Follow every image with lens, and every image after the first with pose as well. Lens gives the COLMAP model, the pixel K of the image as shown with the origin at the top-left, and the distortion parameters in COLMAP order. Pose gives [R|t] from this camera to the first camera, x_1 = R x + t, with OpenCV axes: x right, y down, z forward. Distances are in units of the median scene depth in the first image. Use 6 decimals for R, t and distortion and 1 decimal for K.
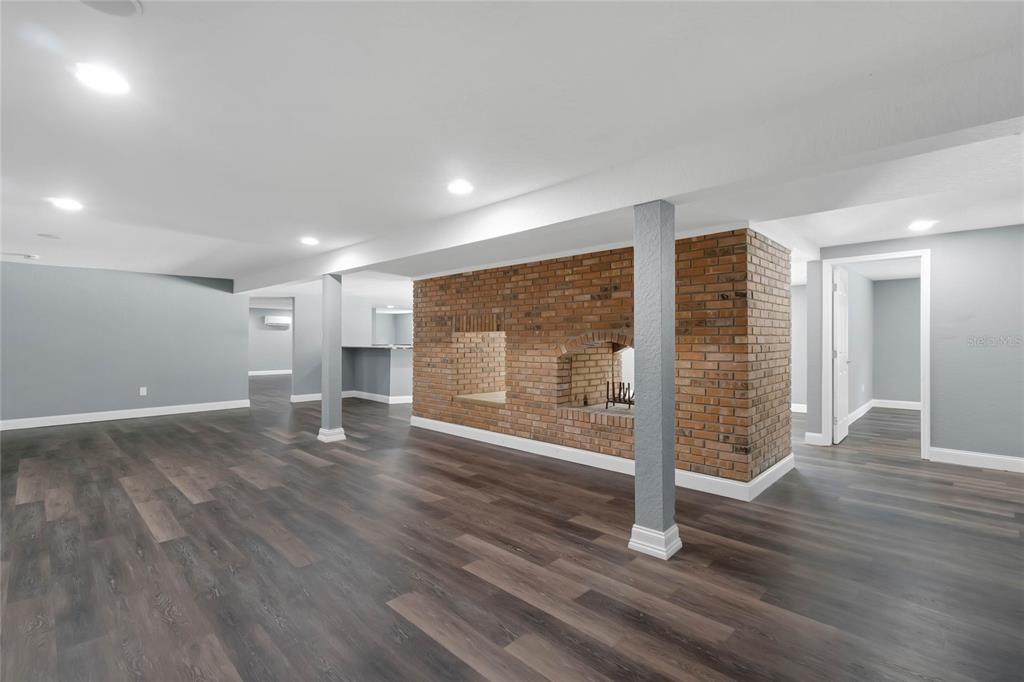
lens RADIAL K [[470.3, 0, 520.2], [0, 470.3, 338.4], [0, 0, 1]] dist [0.001176, -0.000676]
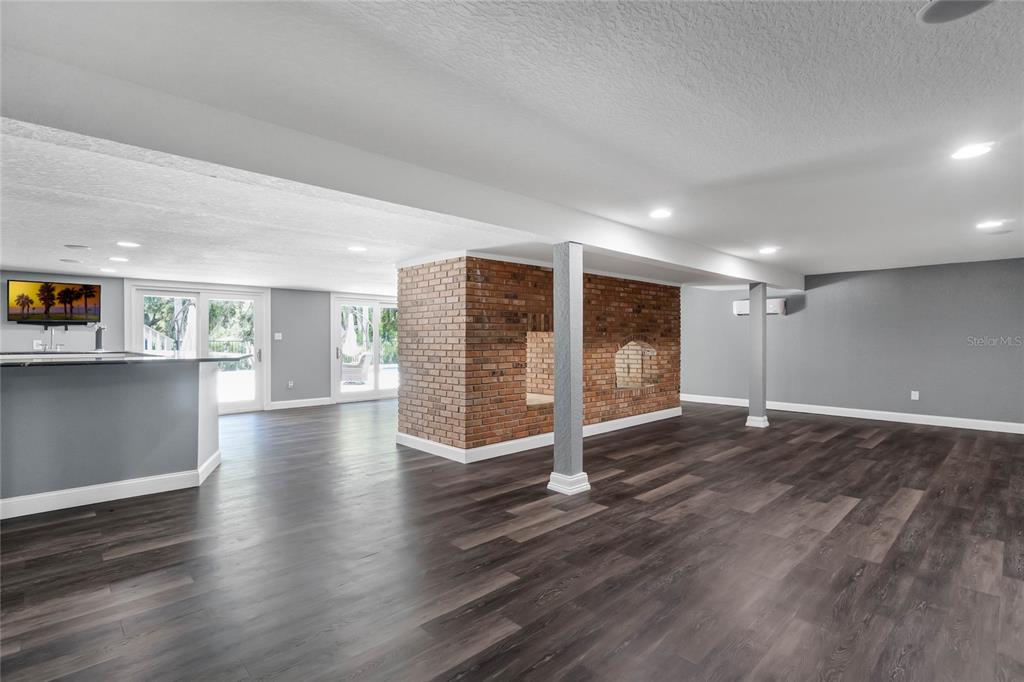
lens RADIAL K [[470.3, 0, 520.2], [0, 470.3, 341.3], [0, 0, 1]] dist [0.001176, -0.000676]
pose [[0.050824, -0.004159, 0.998699, -1.204075], [0.000155, 0.999991, 0.004156, 0.001855], [-0.998708, -0.000057, 0.050824, 1.159873]]
